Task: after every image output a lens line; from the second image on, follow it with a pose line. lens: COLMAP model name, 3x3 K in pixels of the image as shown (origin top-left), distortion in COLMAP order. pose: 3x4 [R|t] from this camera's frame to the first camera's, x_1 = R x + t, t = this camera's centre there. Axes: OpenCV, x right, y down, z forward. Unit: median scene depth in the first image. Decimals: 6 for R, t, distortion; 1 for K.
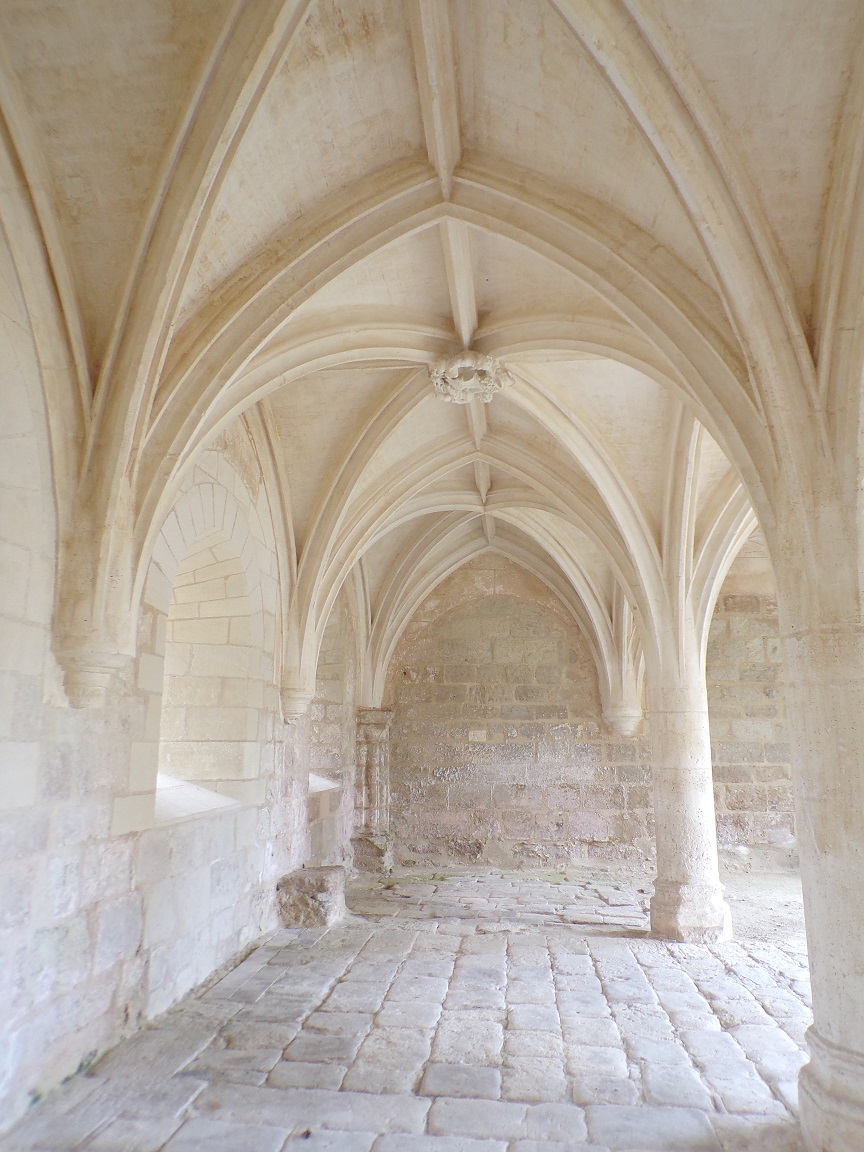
lens RADIAL K [[793.3, 0, 438.5], [0, 793.3, 575.0], [0, 0, 1]] dist [0.019823, -0.000946]
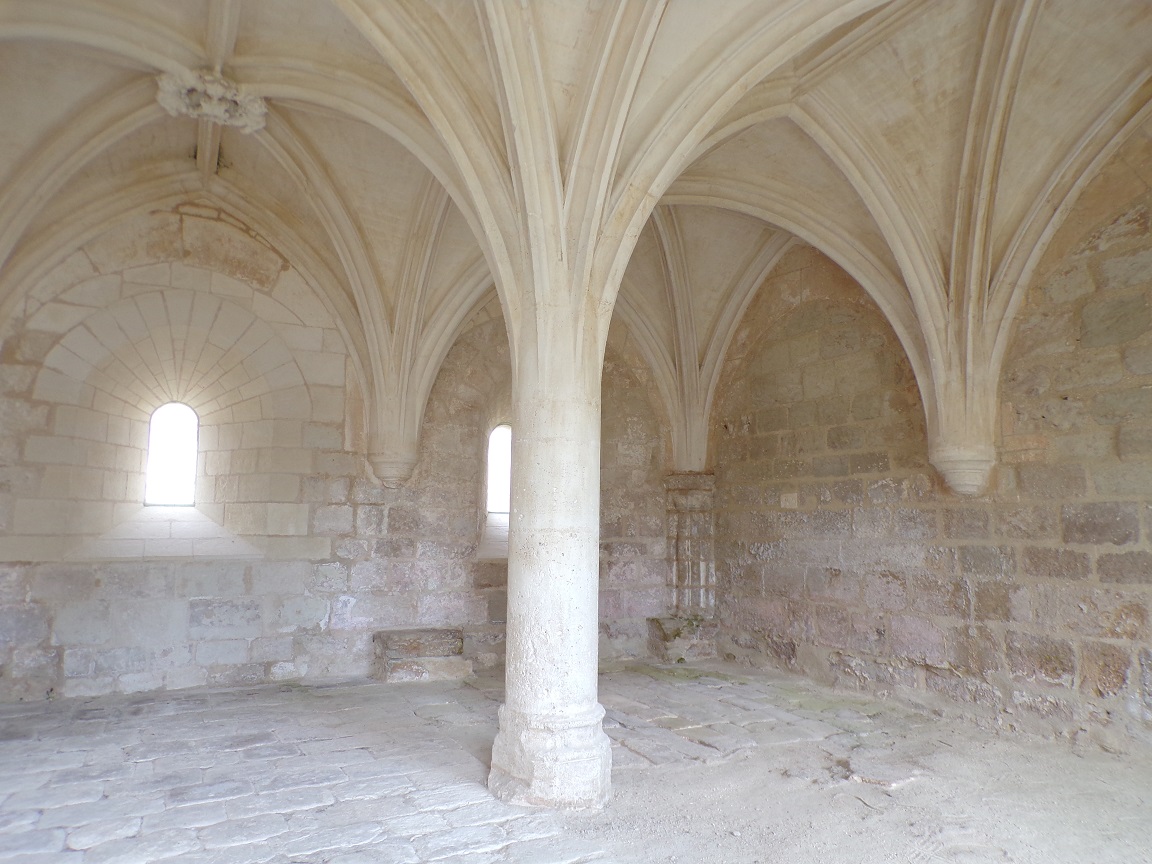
lens RADIAL K [[784.5, 0, 561.5], [0, 784.5, 435.1], [0, 0, 1]] dist [0.007423, 0.007649]
pose [[0.534068, -0.092267, -0.840392, 0.574545], [0.165558, 0.986195, -0.003063, 0.114961], [0.829073, -0.137498, 0.541970, 0.462112]]
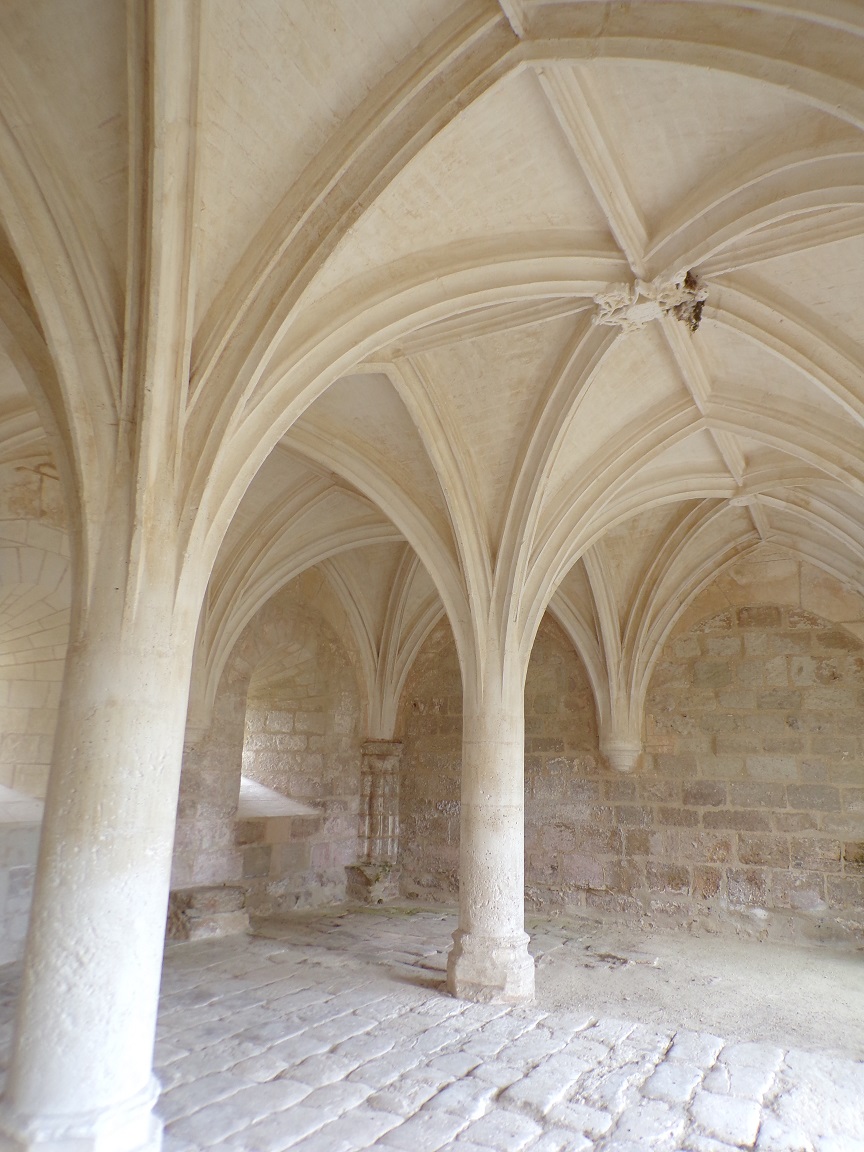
lens RADIAL K [[784.5, 0, 432.0], [0, 784.5, 576.0], [0, 0, 1]] dist [0.007423, 0.007649]
pose [[0.907765, -0.080849, -0.411613, 0.431559], [0.062879, 0.996390, -0.057038, 0.019762], [0.414739, 0.025895, 0.909572, 0.102276]]
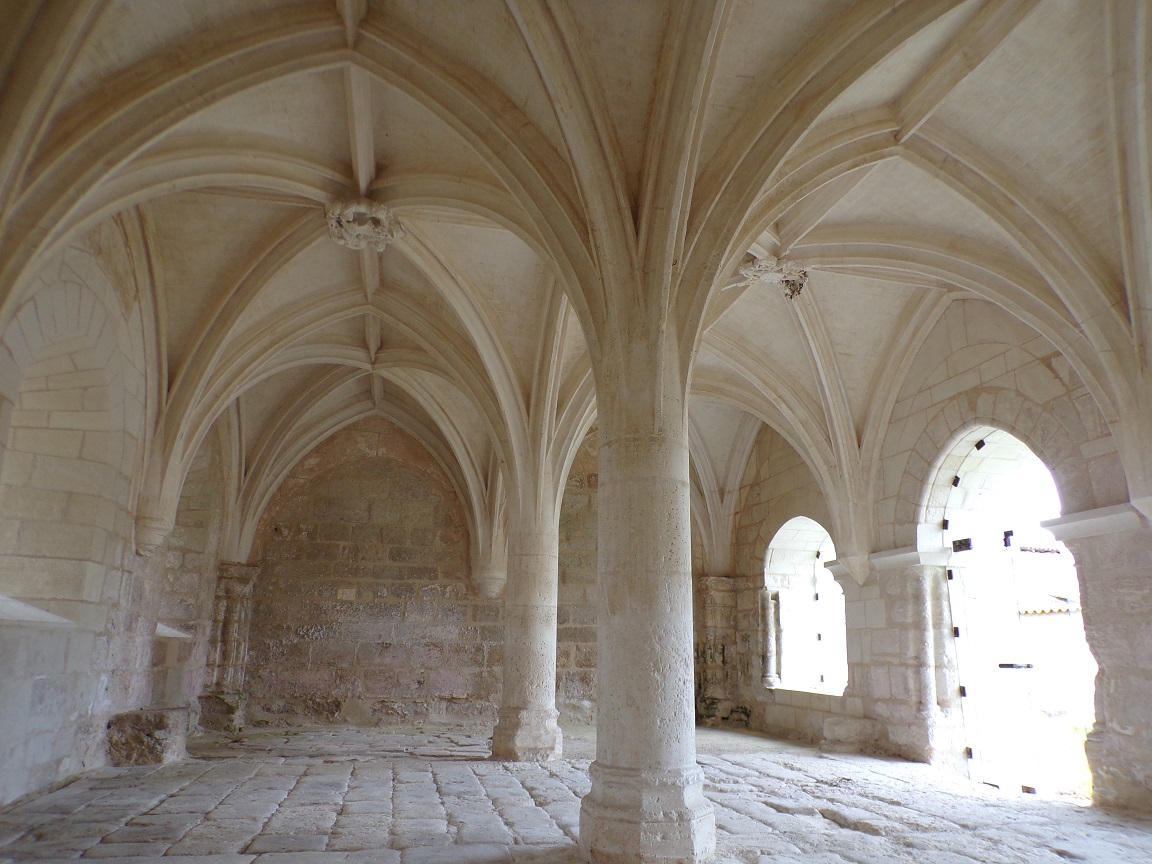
lens RADIAL K [[793.3, 0, 566.0], [0, 793.3, 436.0], [0, 0, 1]] dist [0.019823, -0.000946]
pose [[0.954960, 0.087463, 0.283551, 0.011749], [-0.072112, 0.995331, -0.064155, 0.049320], [-0.287838, 0.040818, 0.956809, -0.054876]]
